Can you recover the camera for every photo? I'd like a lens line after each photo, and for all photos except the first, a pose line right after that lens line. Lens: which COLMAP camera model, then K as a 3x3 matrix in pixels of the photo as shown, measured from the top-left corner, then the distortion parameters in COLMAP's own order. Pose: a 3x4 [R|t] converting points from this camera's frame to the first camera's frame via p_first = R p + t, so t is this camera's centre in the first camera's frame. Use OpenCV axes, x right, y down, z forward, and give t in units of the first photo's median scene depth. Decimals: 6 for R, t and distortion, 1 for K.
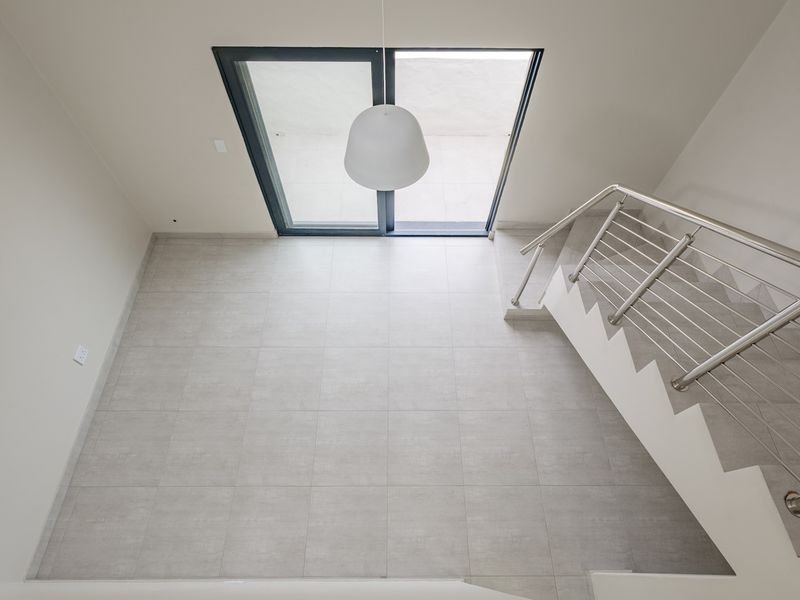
lens RADIAL K [[451.0, 0, 397.8], [0, 451.0, 285.1], [0, 0, 1]] dist [0.000004, 0.000264]
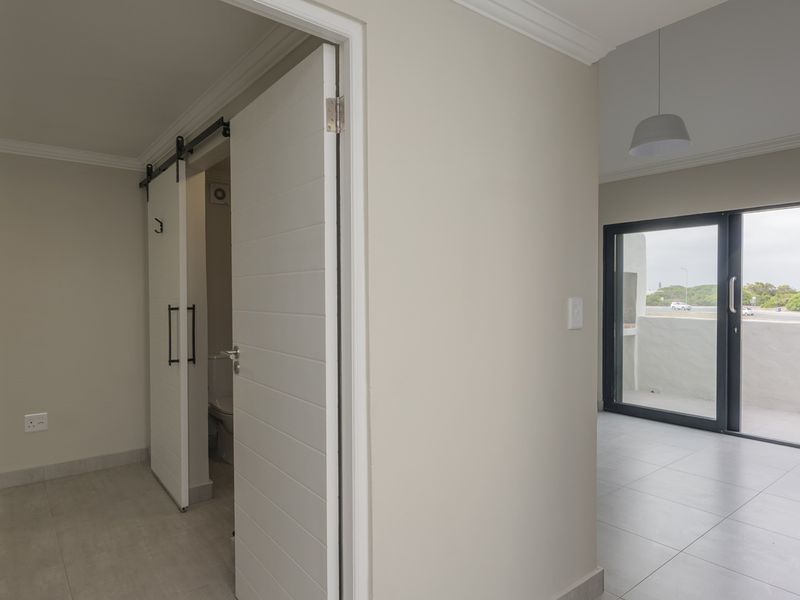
lens RADIAL K [[498.9, 0, 400.0], [0, 498.9, 300.0], [0, 0, 1]] dist [0.003999, 0.000144]
pose [[0.623598, -0.000804, -0.781745, 0.378025], [-0.652313, 0.550575, -0.520917, 0.742743], [0.430828, 0.834785, 0.342813, 0.252450]]
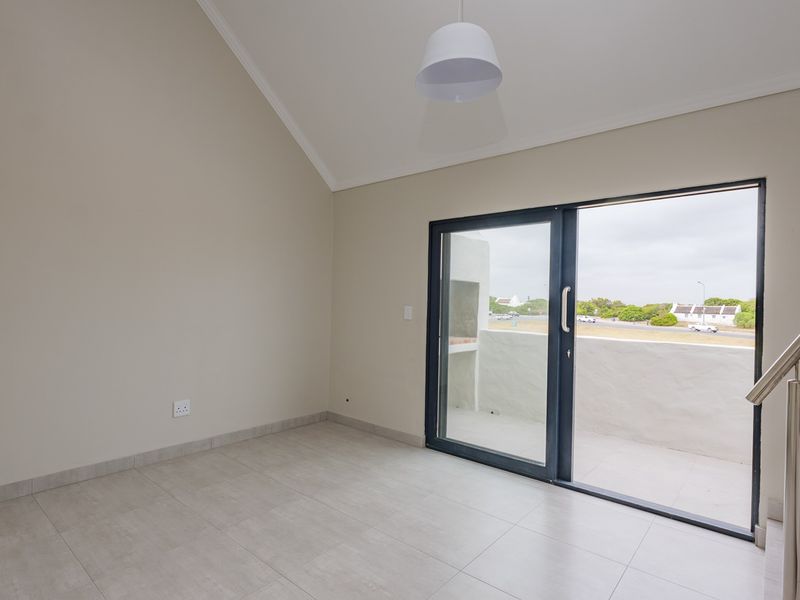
lens RADIAL K [[435.0, 0, 400.0], [0, 435.0, 300.0], [0, 0, 1]] dist [-0.003544, -0.000723]
pose [[0.760954, 0.003768, -0.648795, 0.250289], [-0.552431, 0.528176, -0.644864, 0.335484], [0.340248, 0.849126, 0.403999, 0.510511]]
